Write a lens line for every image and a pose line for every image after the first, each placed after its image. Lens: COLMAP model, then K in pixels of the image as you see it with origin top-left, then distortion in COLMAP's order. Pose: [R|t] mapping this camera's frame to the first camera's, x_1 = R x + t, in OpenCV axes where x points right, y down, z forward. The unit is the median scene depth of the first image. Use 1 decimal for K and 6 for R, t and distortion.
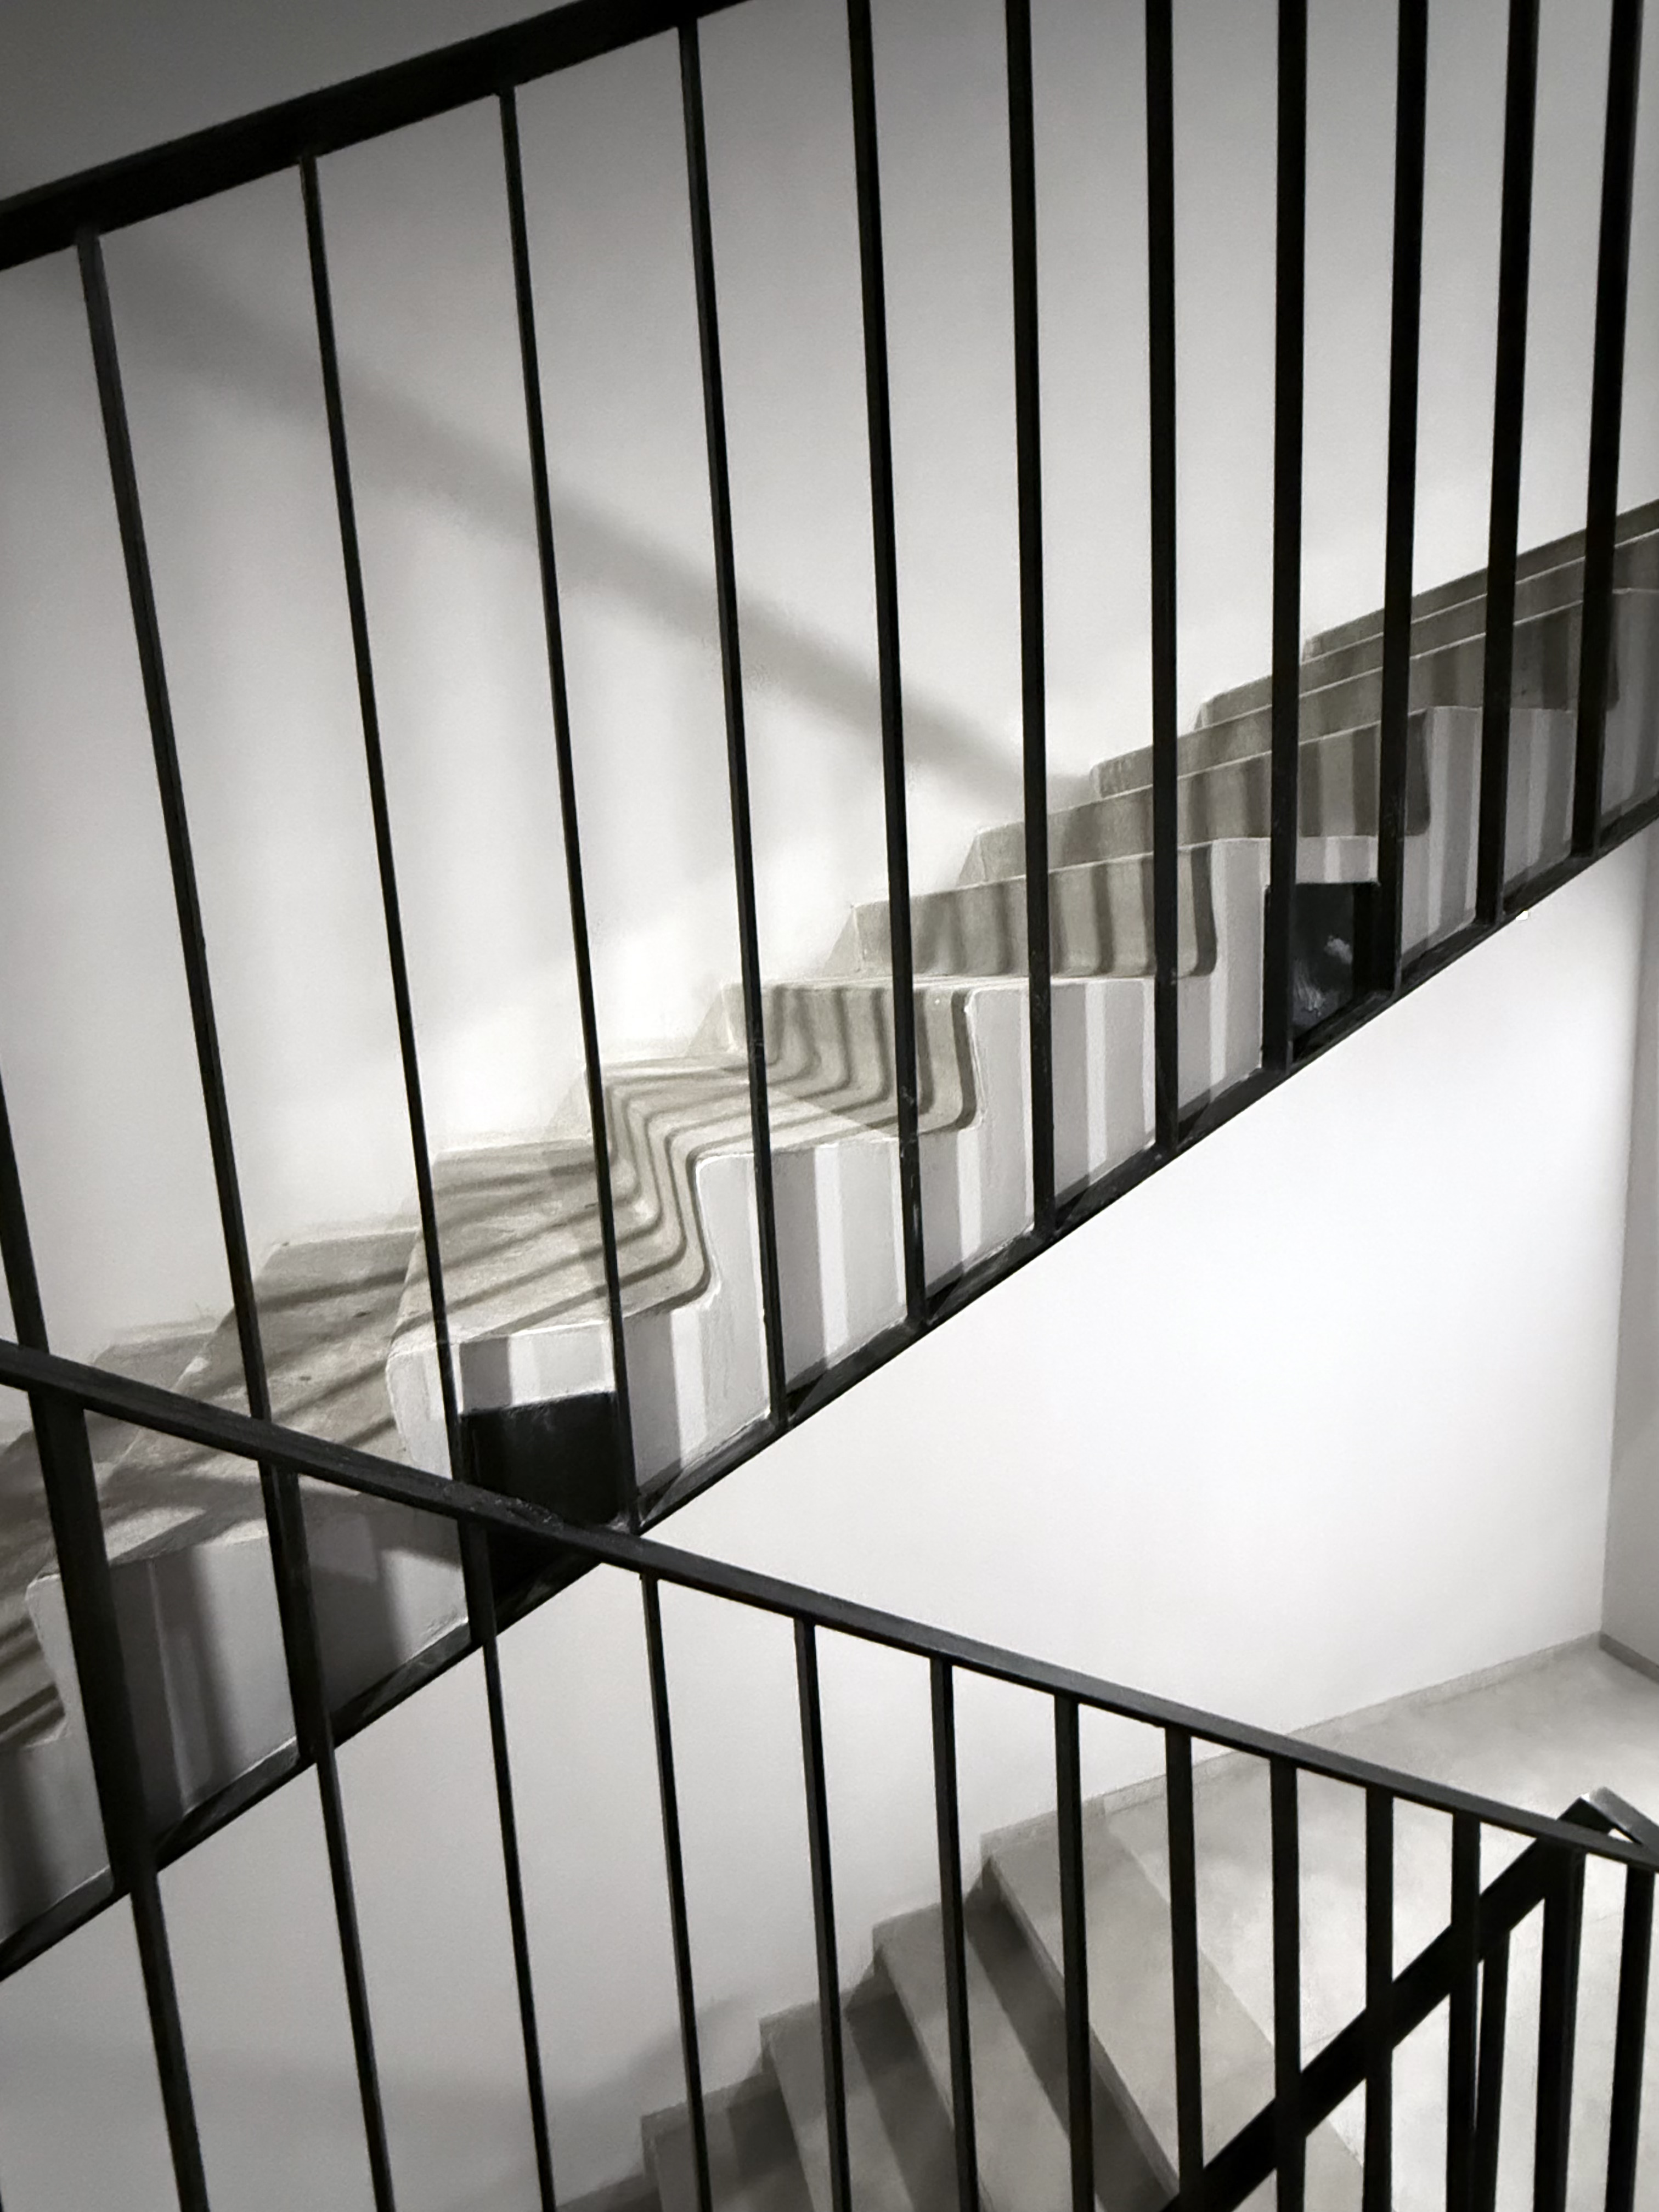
lens RADIAL K [[1069.1, 0, 831.3], [0, 1069.1, 1105.3], [0, 0, 1]] dist [0.003084, -0.002550]
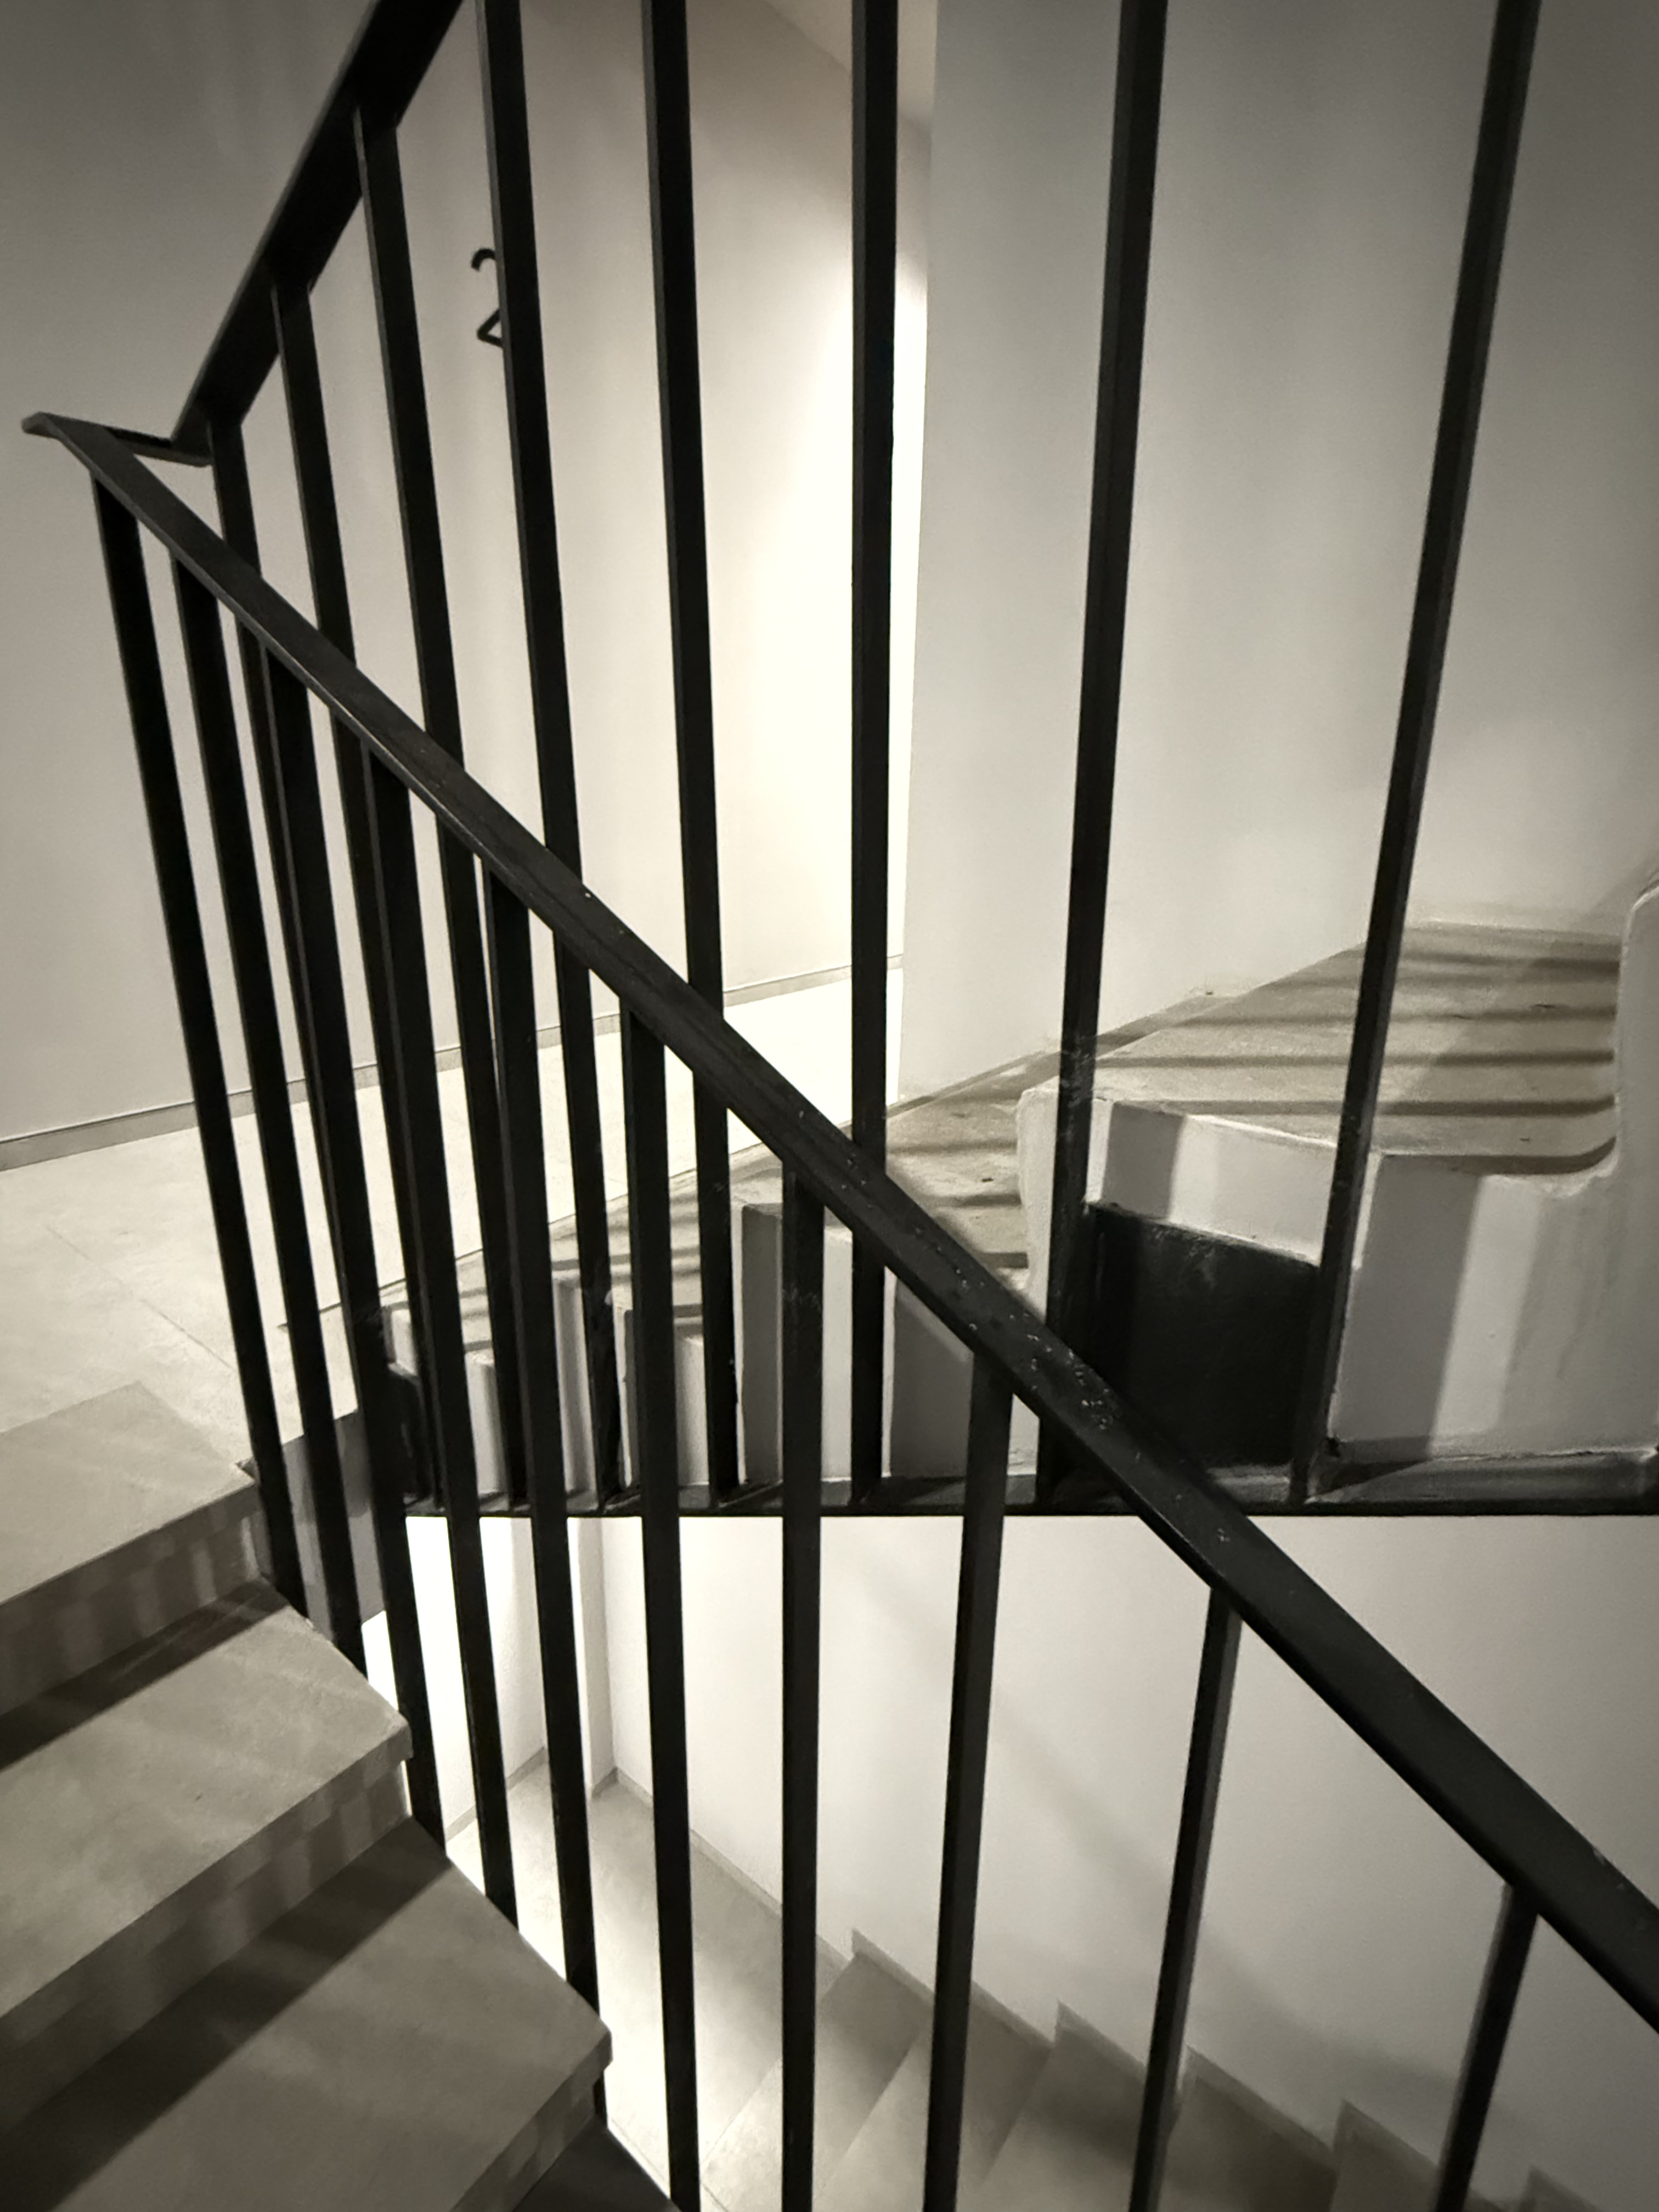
lens RADIAL K [[1069.1, 0, 825.2], [0, 1069.1, 1094.5], [0, 0, 1]] dist [0.003084, -0.002550]
pose [[0.541240, 0.286500, -0.790555, 0.065875], [-0.149311, 0.957970, 0.244948, 0.070182], [0.827505, -0.014538, 0.561270, 0.407726]]
